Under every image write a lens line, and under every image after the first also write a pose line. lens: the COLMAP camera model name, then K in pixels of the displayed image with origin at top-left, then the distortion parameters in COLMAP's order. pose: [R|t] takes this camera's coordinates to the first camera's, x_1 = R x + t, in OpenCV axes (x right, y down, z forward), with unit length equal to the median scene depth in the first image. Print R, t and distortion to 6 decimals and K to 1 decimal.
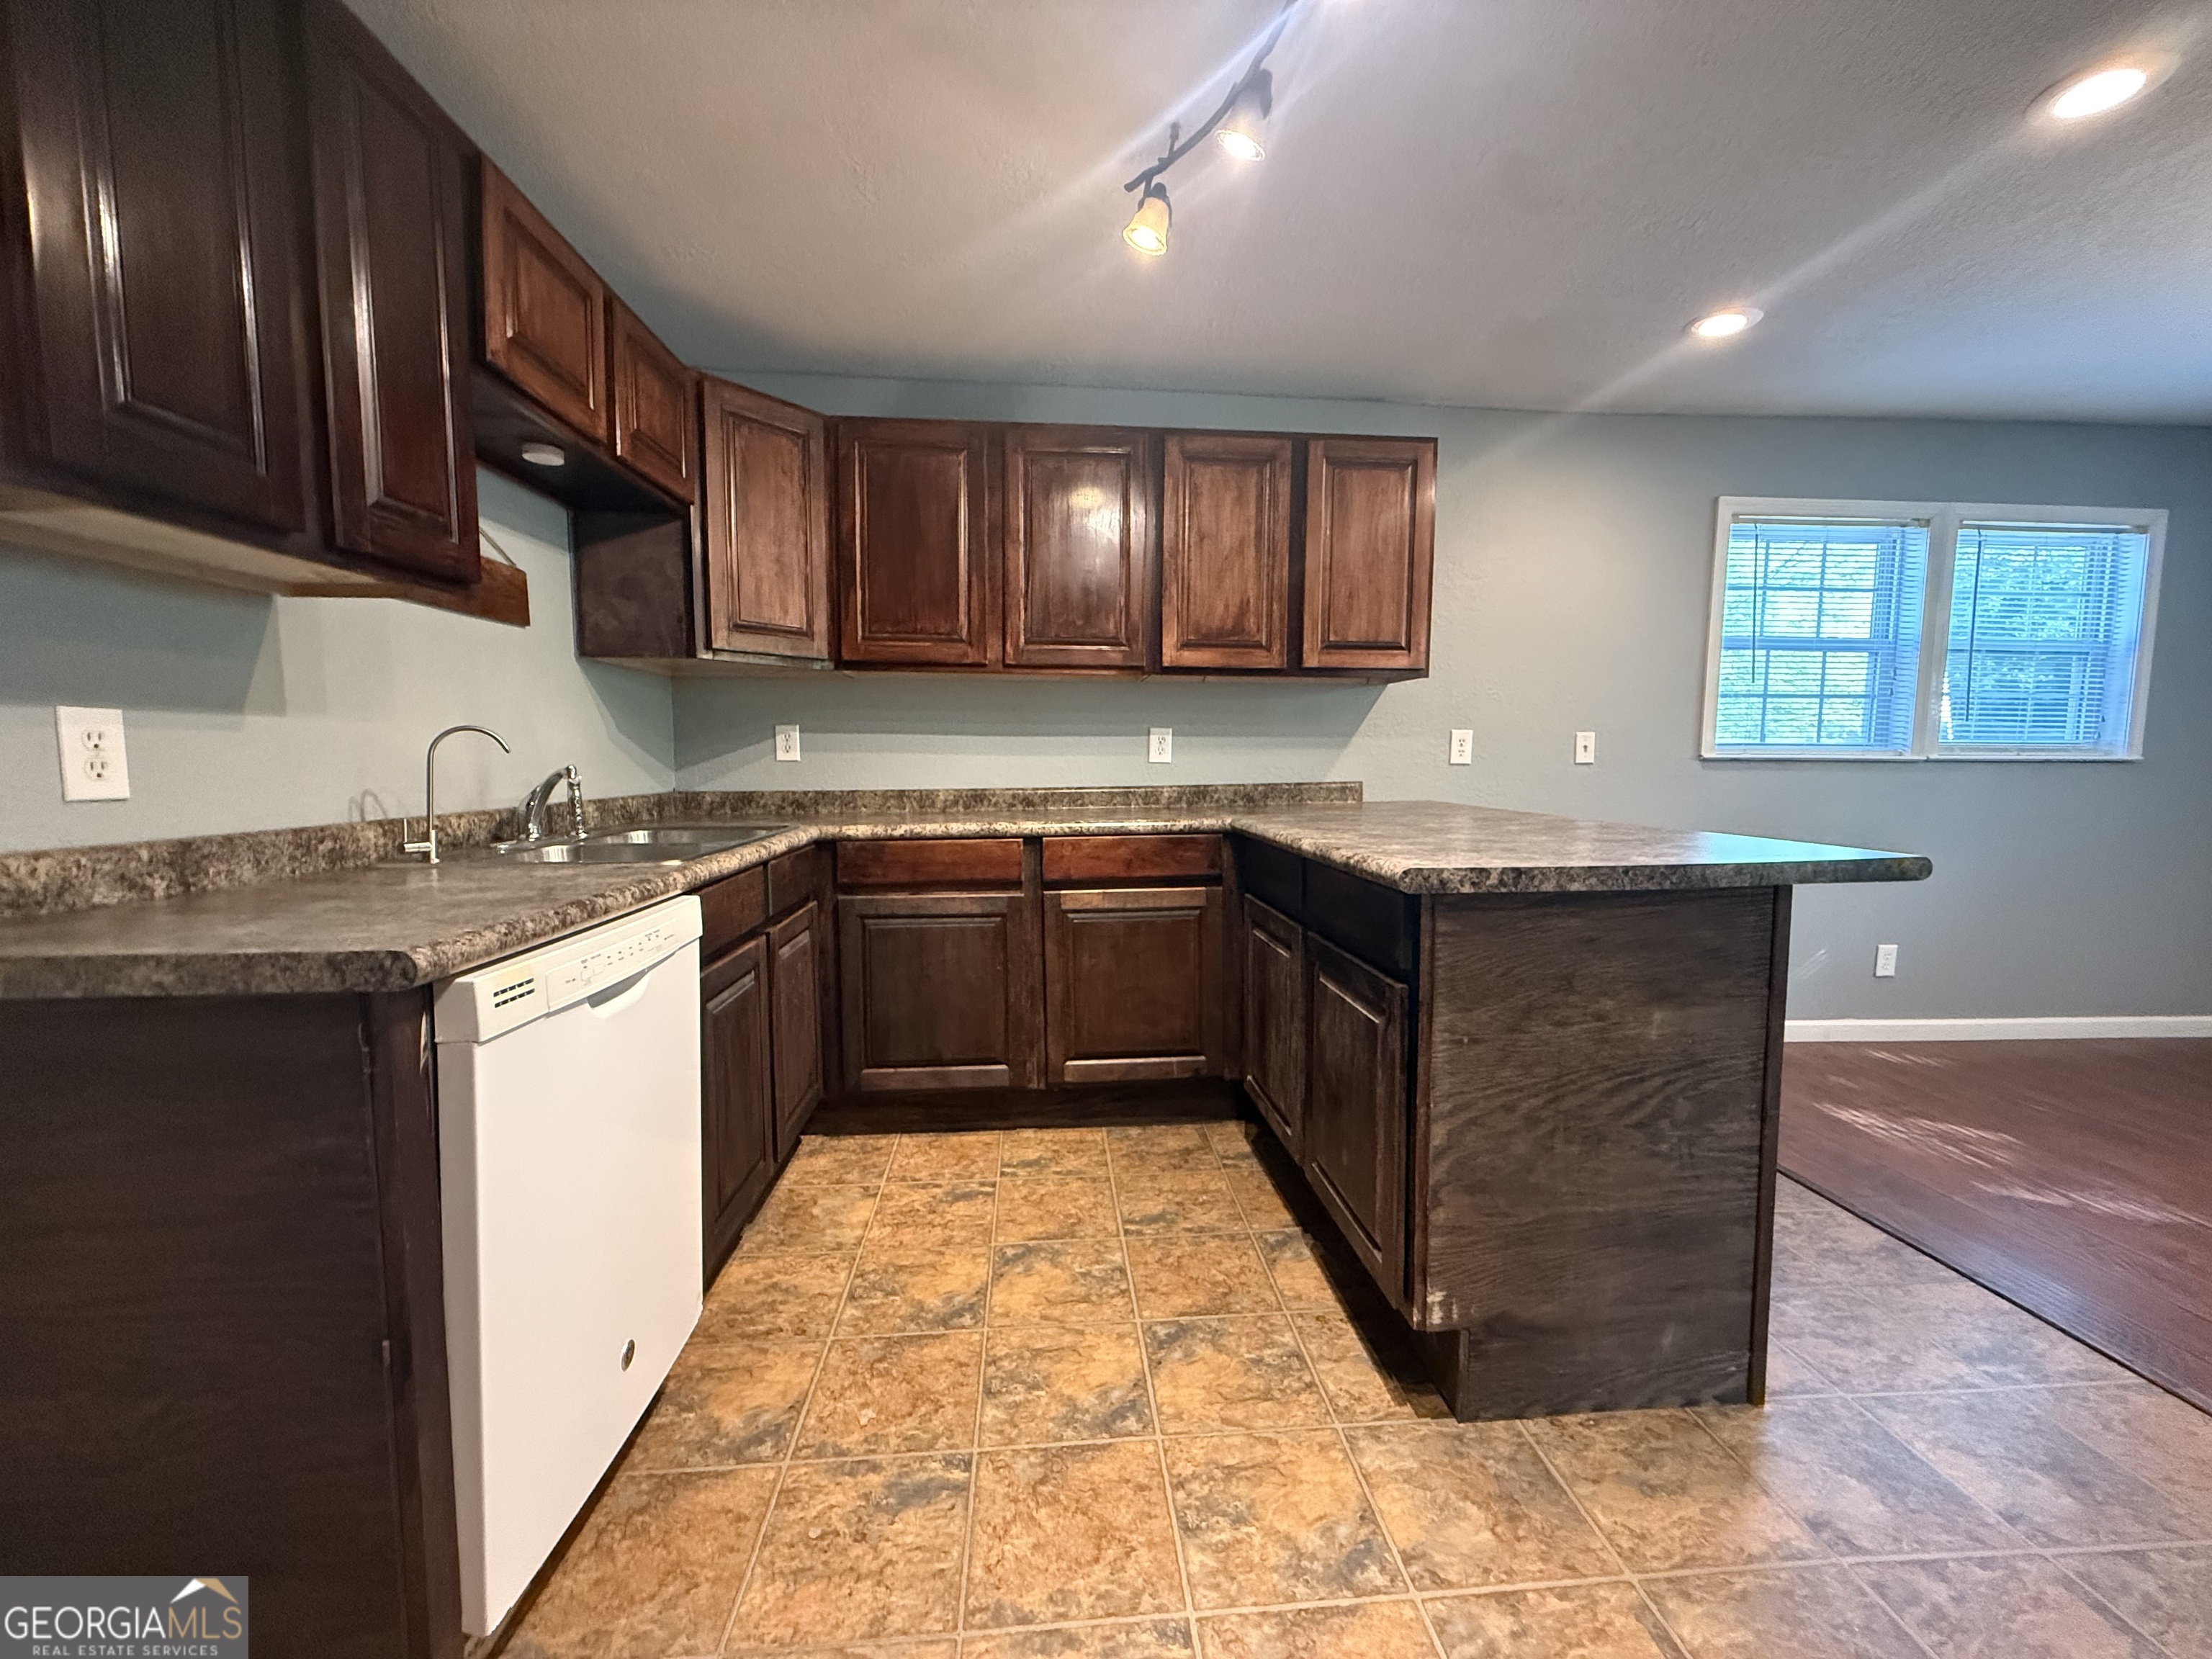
lens RADIAL K [[886.5, 0, 1097.6], [0, 886.5, 824.8], [0, 0, 1]] dist [0.000134, -0.000099]
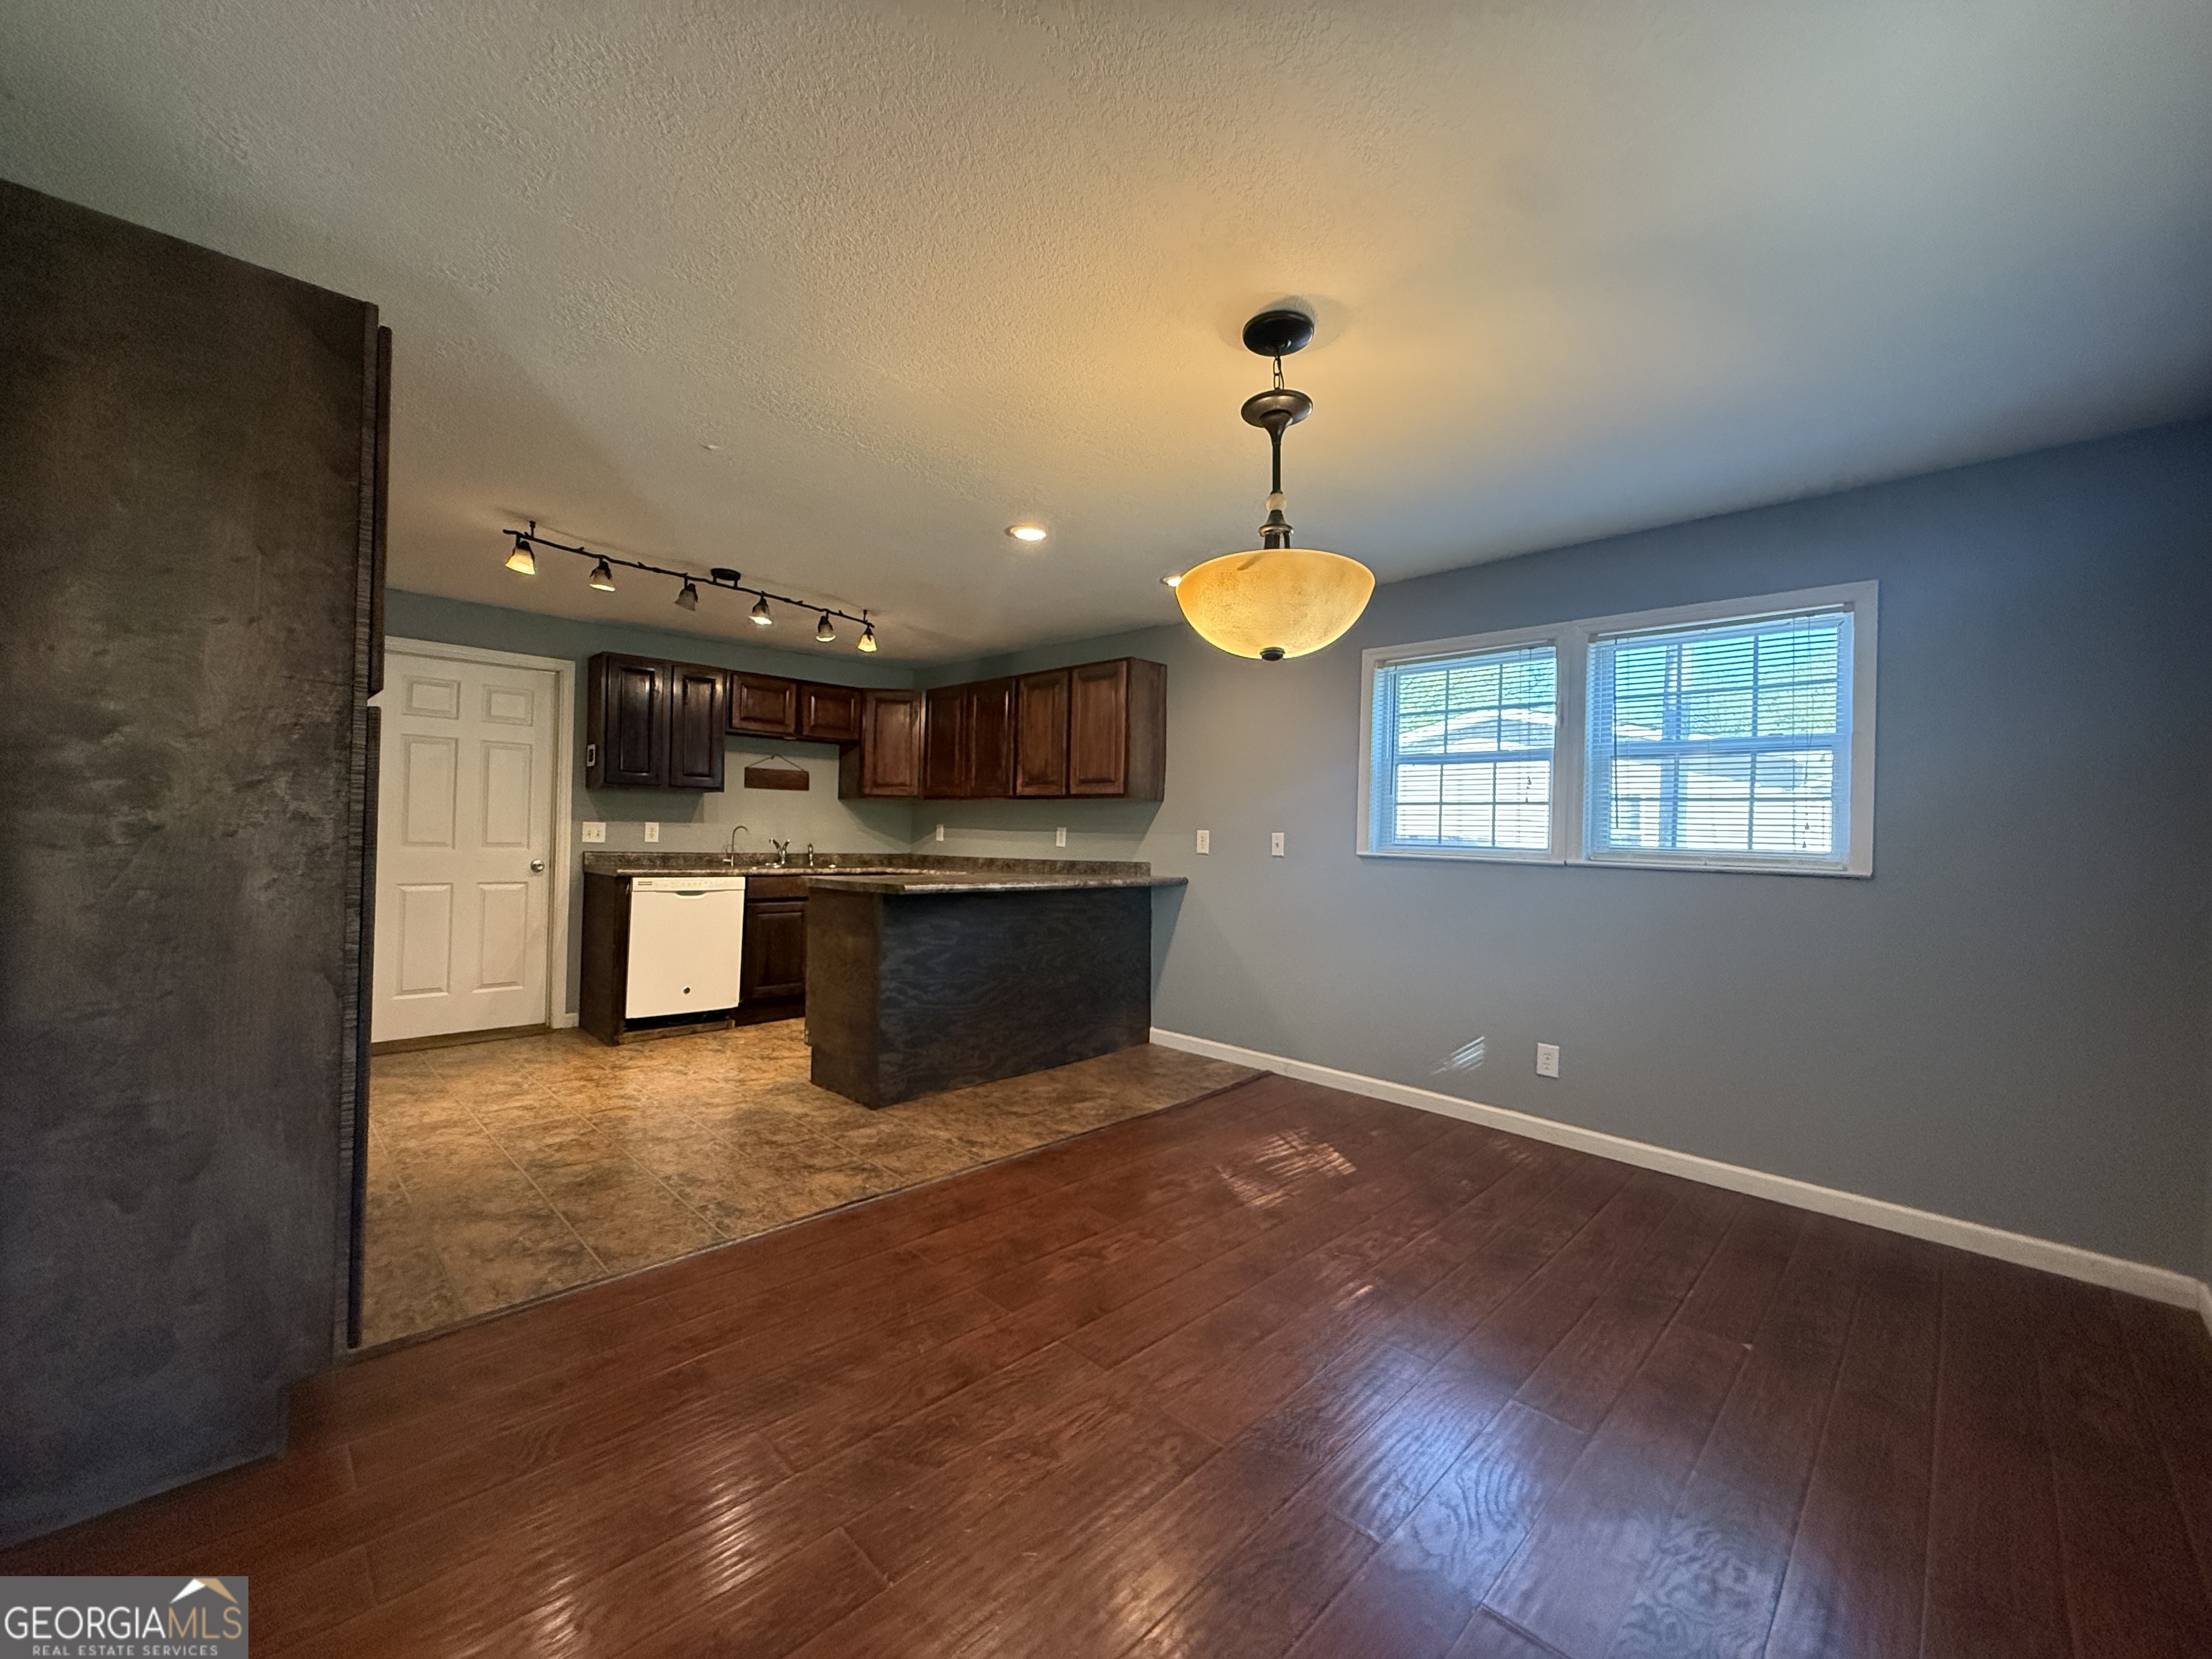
lens RADIAL K [[880.0, 0, 1098.8], [0, 880.0, 828.2], [0, 0, 1]] dist [0.000536, 0.000006]
pose [[0.653379, 0.009466, -0.756971, 1.592299], [-0.082830, 0.994812, -0.059054, -0.011108], [0.752486, 0.101284, 0.650774, -0.092206]]
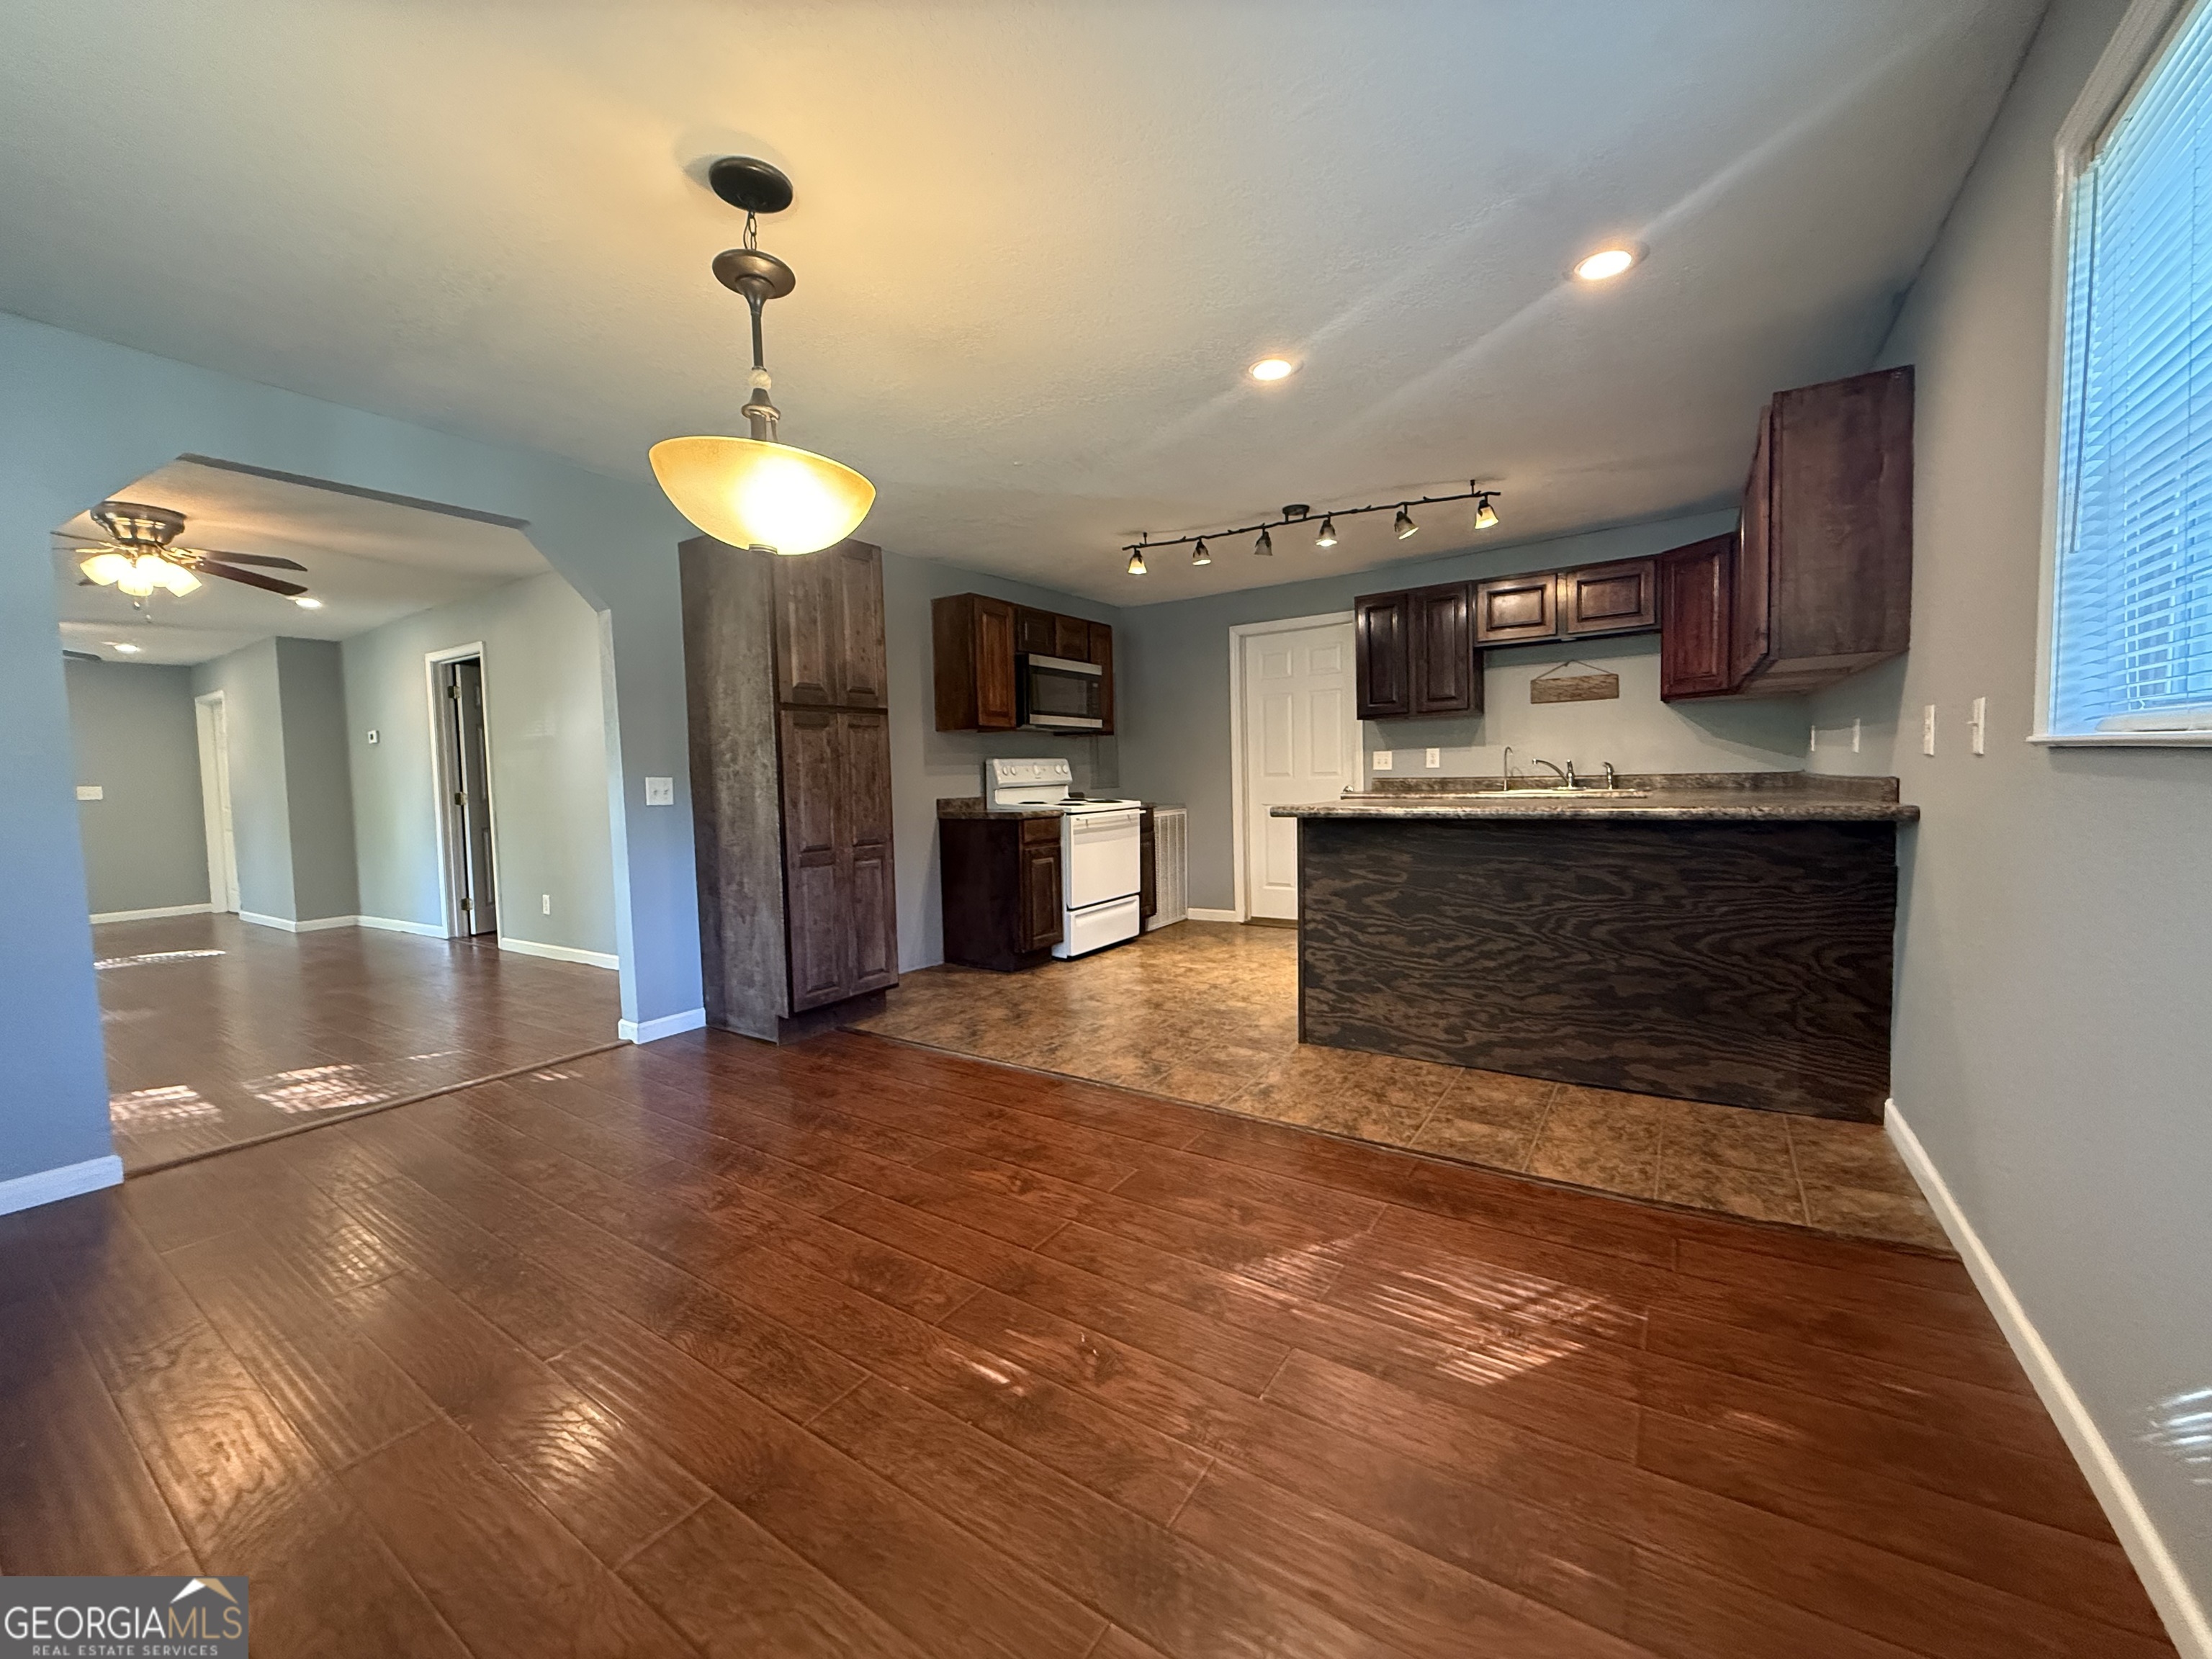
lens RADIAL K [[880.0, 0, 1098.8], [0, 880.0, 828.2], [0, 0, 1]] dist [0.000536, 0.000006]
pose [[-0.619118, 0.069332, -0.782231, 1.523230], [-0.032369, 0.992996, 0.113632, -0.078258], [0.784631, 0.095672, -0.612537, 1.044591]]
